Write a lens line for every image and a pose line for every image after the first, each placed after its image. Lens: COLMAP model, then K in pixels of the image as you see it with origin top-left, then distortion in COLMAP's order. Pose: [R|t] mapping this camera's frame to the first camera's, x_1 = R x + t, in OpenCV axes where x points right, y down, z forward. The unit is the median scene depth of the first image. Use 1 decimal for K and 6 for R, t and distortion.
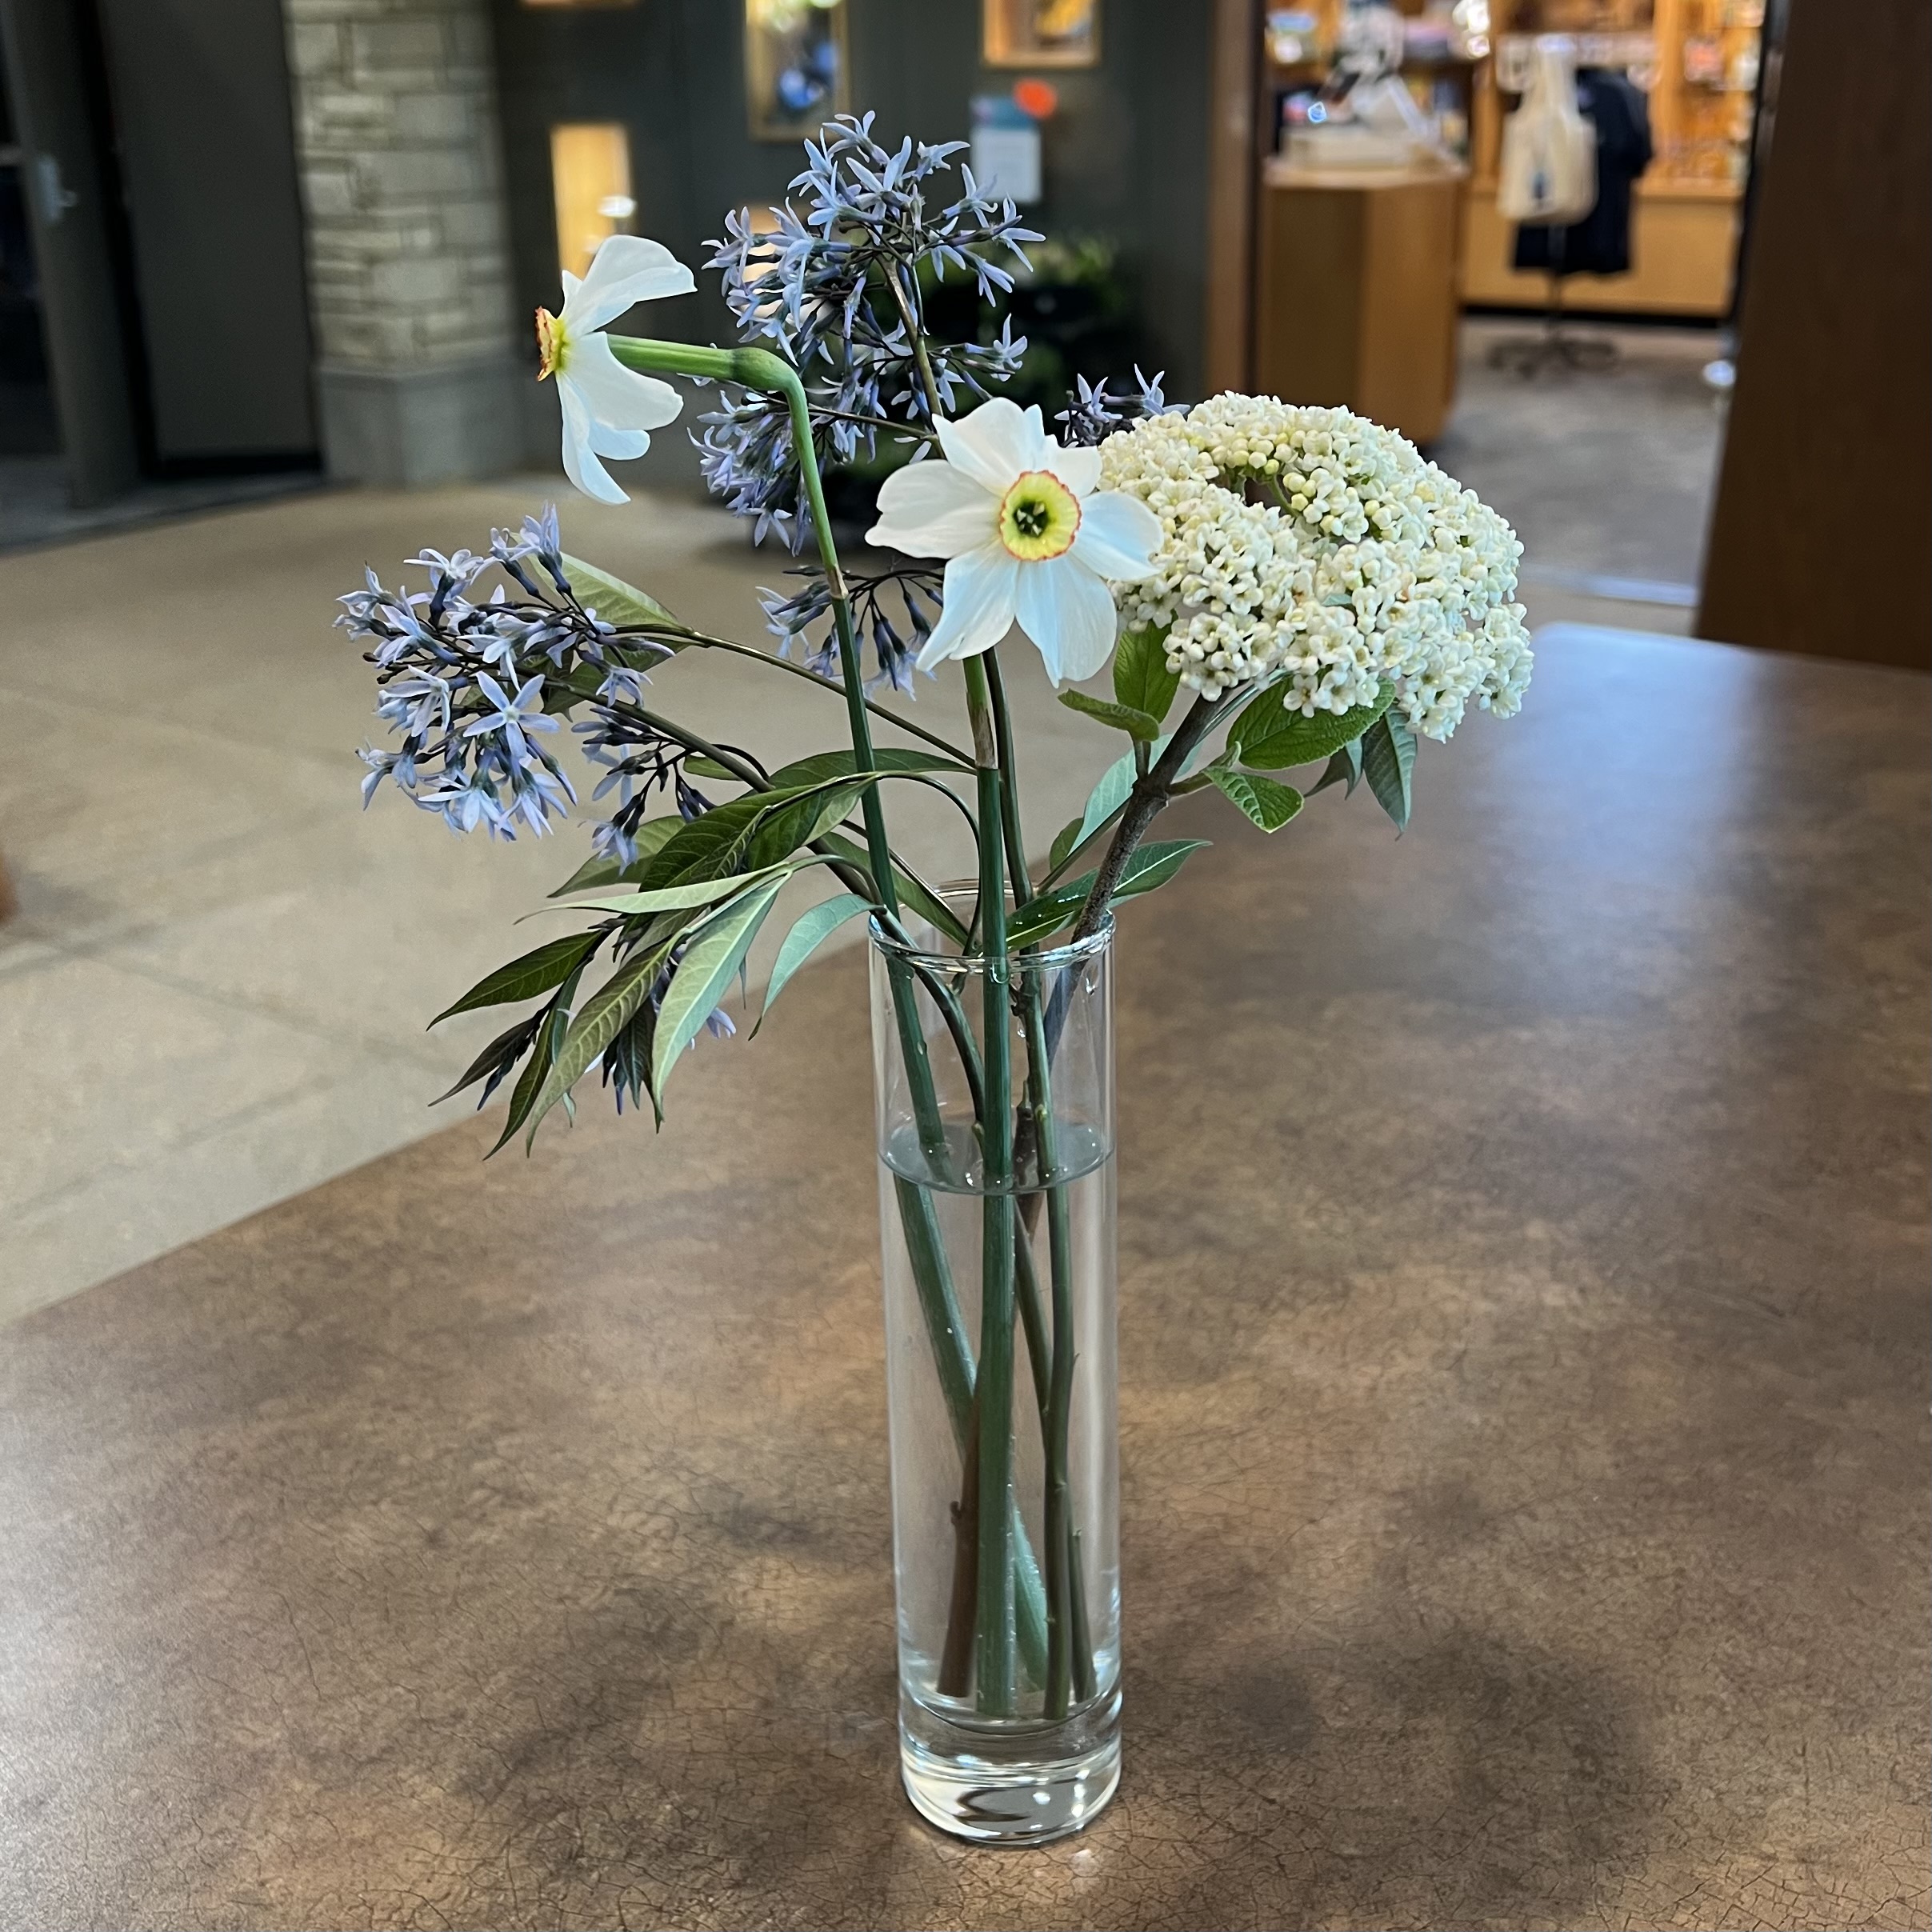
lens RADIAL K [[2427.9, 0, 966.0], [0, 2427.9, 966.0], [0, 0, 1]] dist [0.137772, -0.394025]
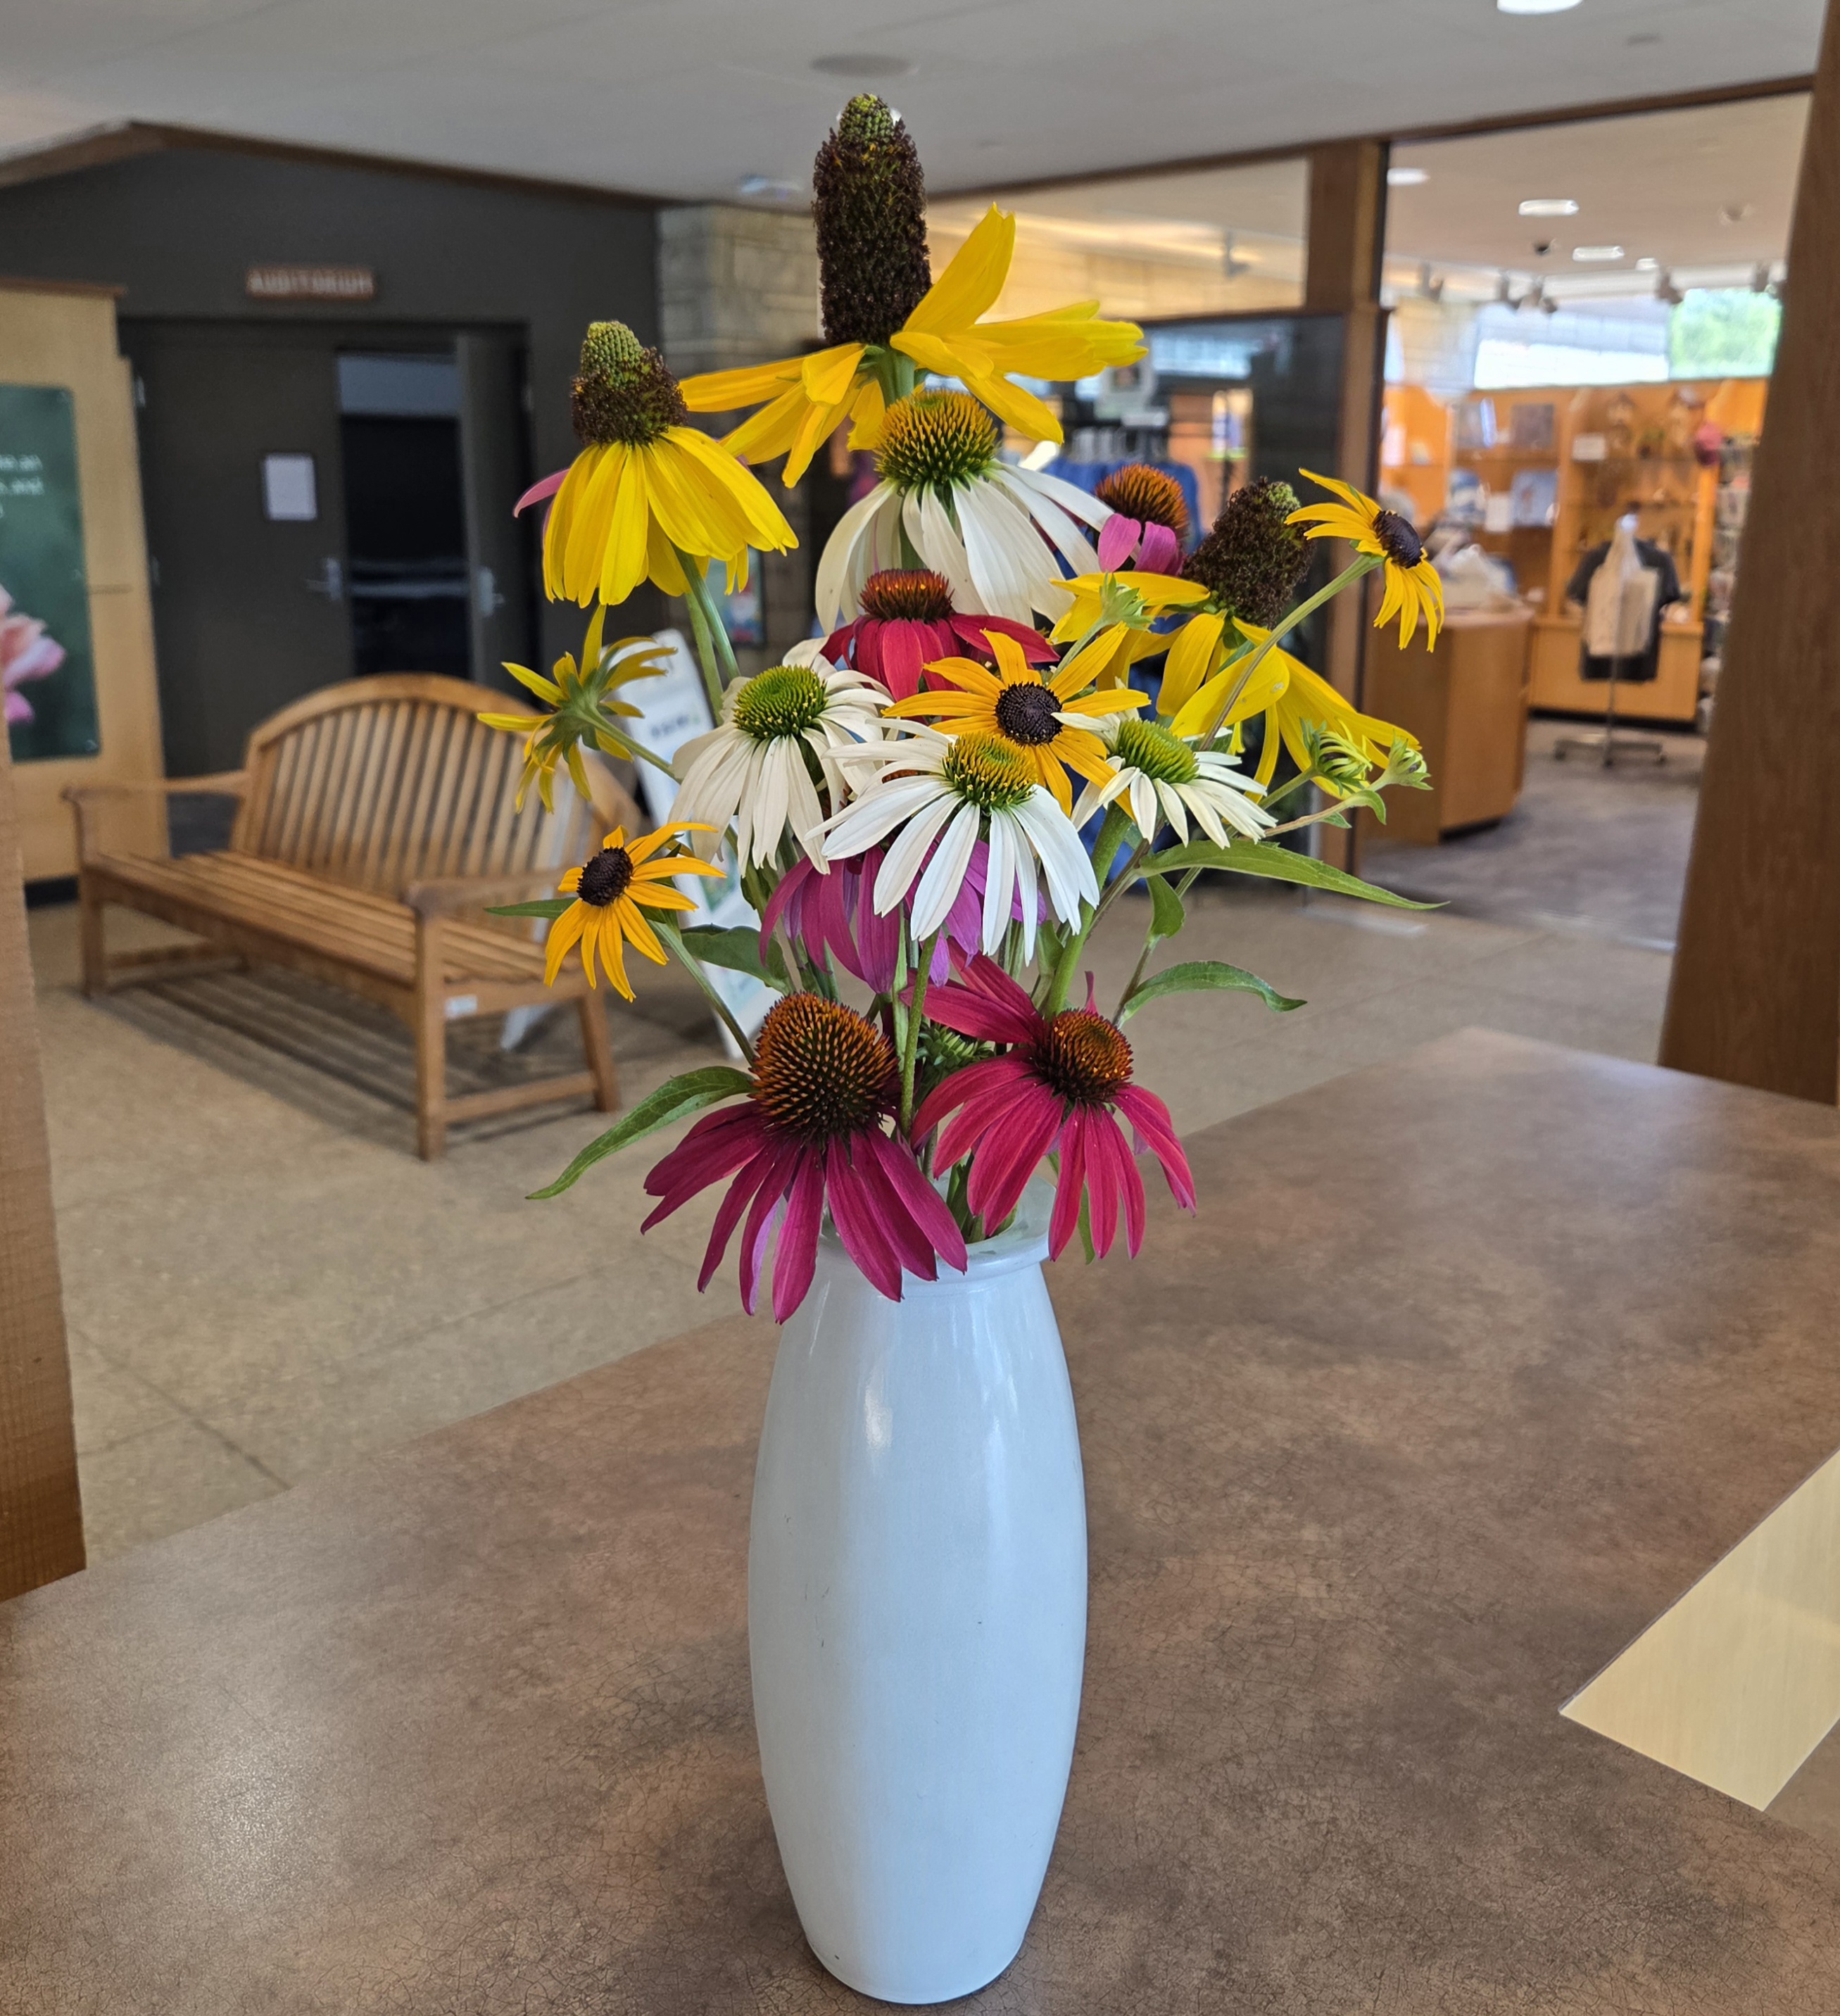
lens RADIAL K [[1909.1, 0, 941.4], [0, 1909.1, 897.2], [0, 0, 1]] dist [0.056779, -0.048431]
pose [[0.992409, 0.052640, -0.111148, 0.155123], [-0.068541, 0.987132, -0.144471, -0.089110], [0.102113, 0.150993, 0.983247, -0.161957]]
